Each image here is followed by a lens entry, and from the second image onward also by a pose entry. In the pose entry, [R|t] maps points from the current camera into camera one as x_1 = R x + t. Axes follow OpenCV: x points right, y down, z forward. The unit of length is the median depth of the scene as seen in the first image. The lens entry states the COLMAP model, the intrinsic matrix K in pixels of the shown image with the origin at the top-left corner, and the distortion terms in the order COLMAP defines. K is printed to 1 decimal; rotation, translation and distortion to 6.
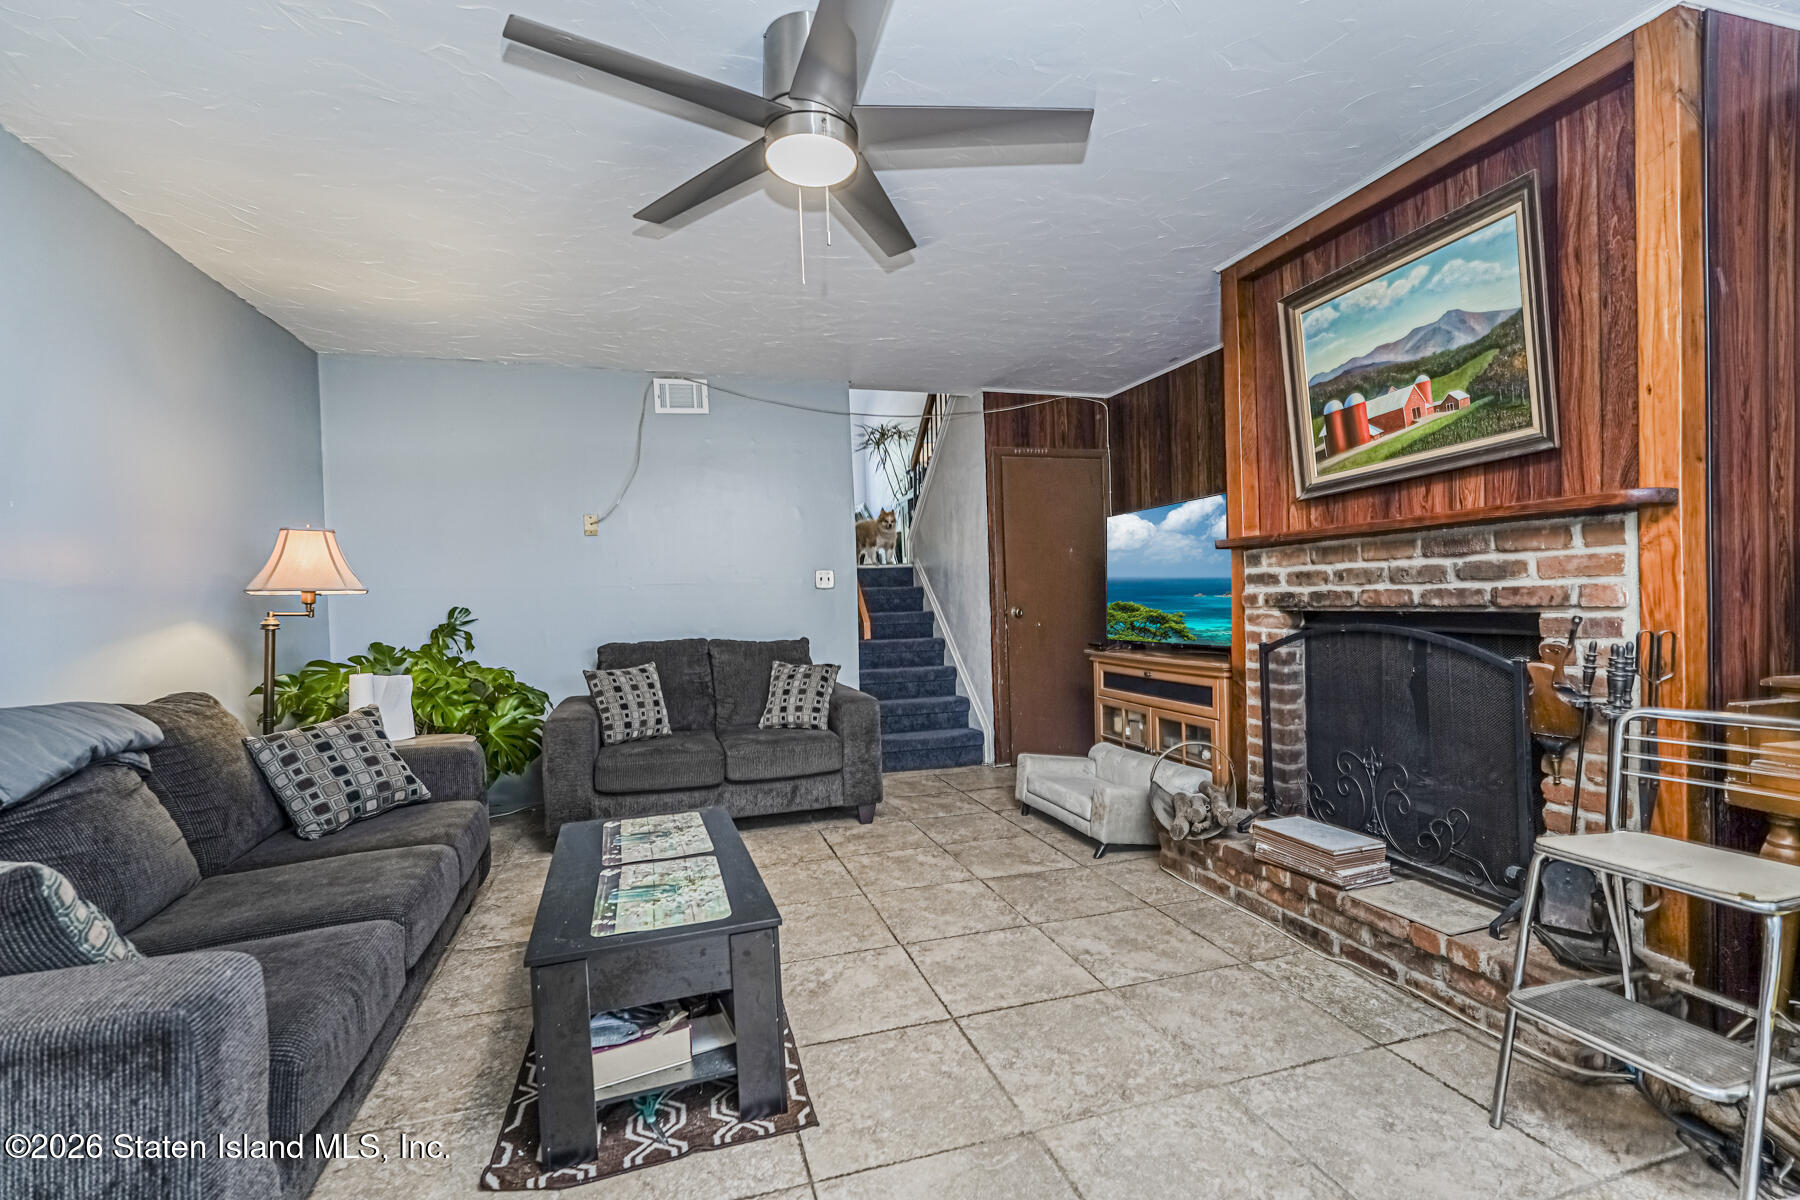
lens RADIAL K [[795.4, 0, 898.5], [0, 795.4, 602.9], [0, 0, 1]] dist [-0.002472, 0.006721]
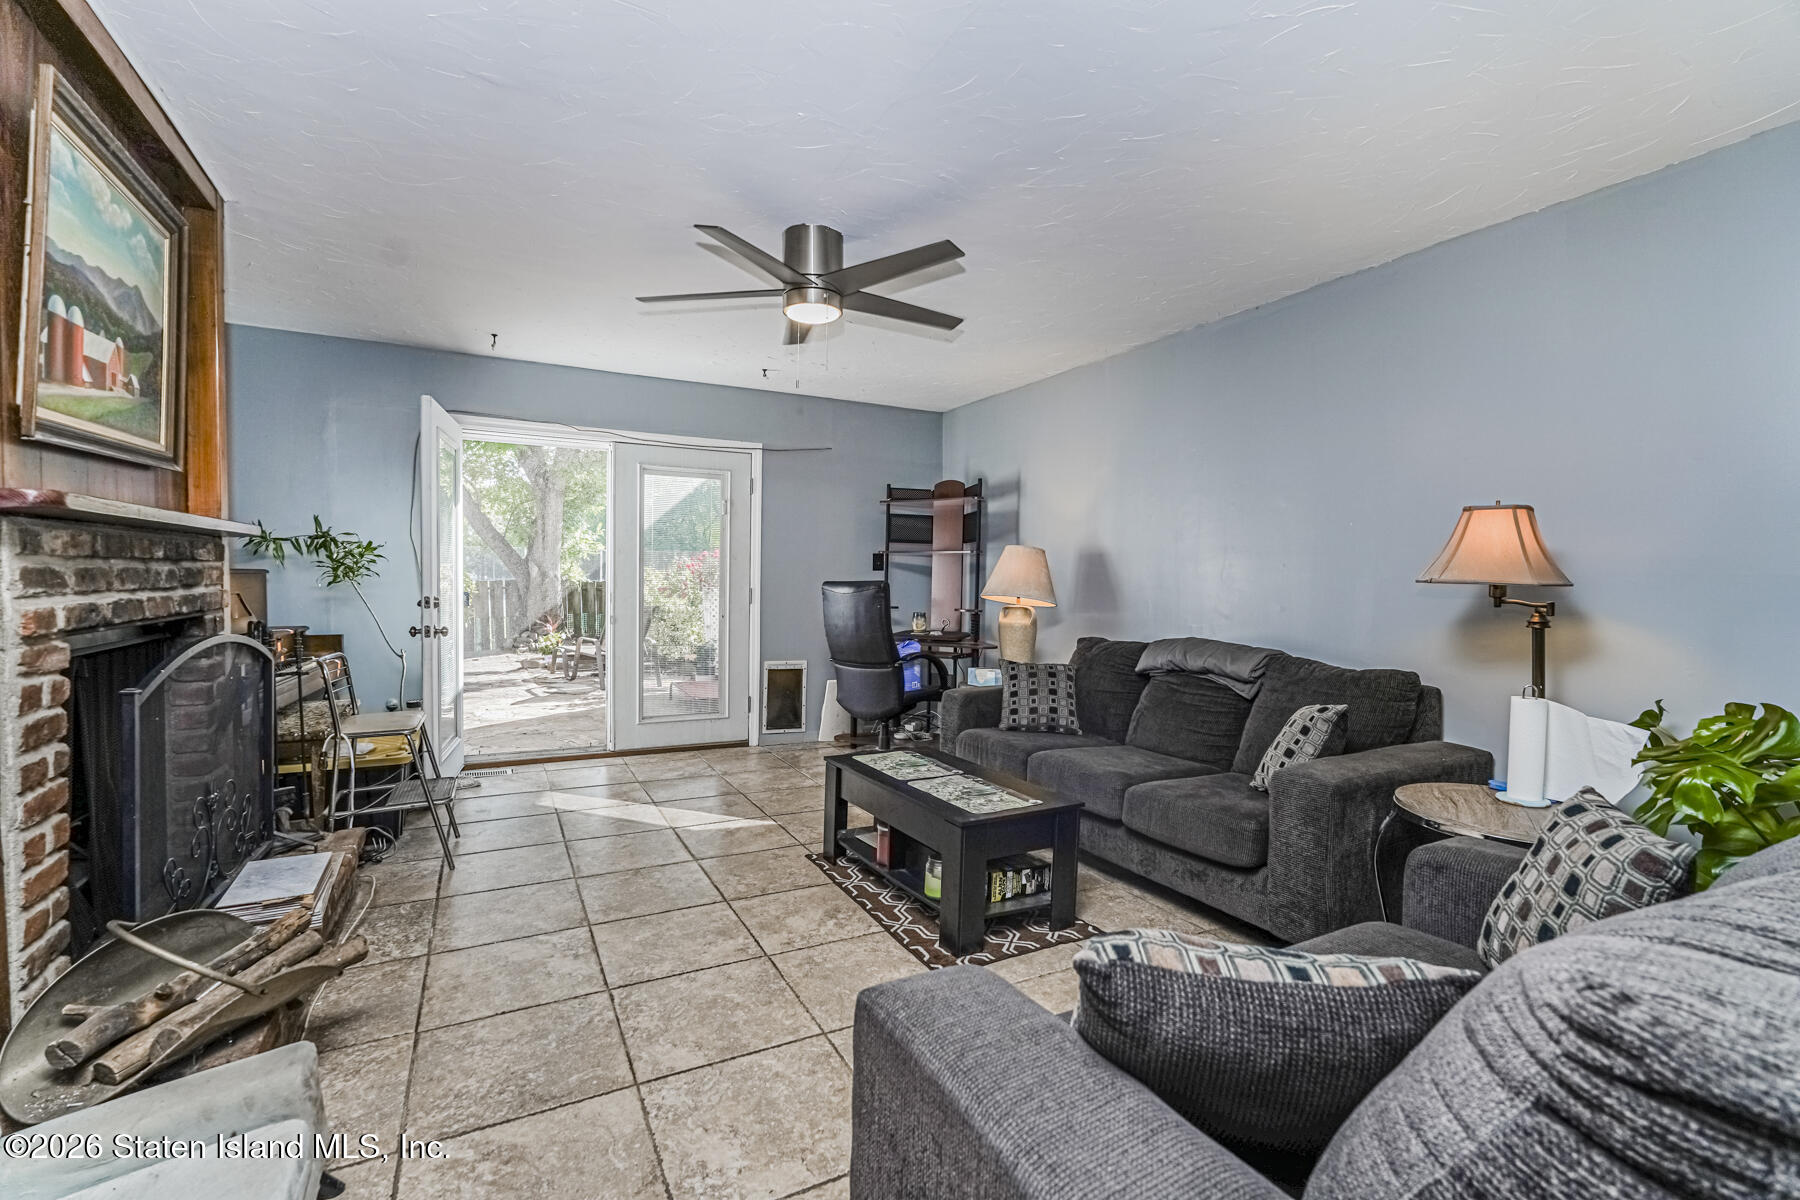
lens RADIAL K [[795.4, 0, 901.0], [0, 795.4, 594.5], [0, 0, 1]] dist [-0.002472, 0.006721]
pose [[-0.981953, 0.017496, -0.188313, 0.019128], [0.011730, 0.999429, 0.031692, -0.043054], [0.188760, 0.028911, -0.981598, 2.125512]]
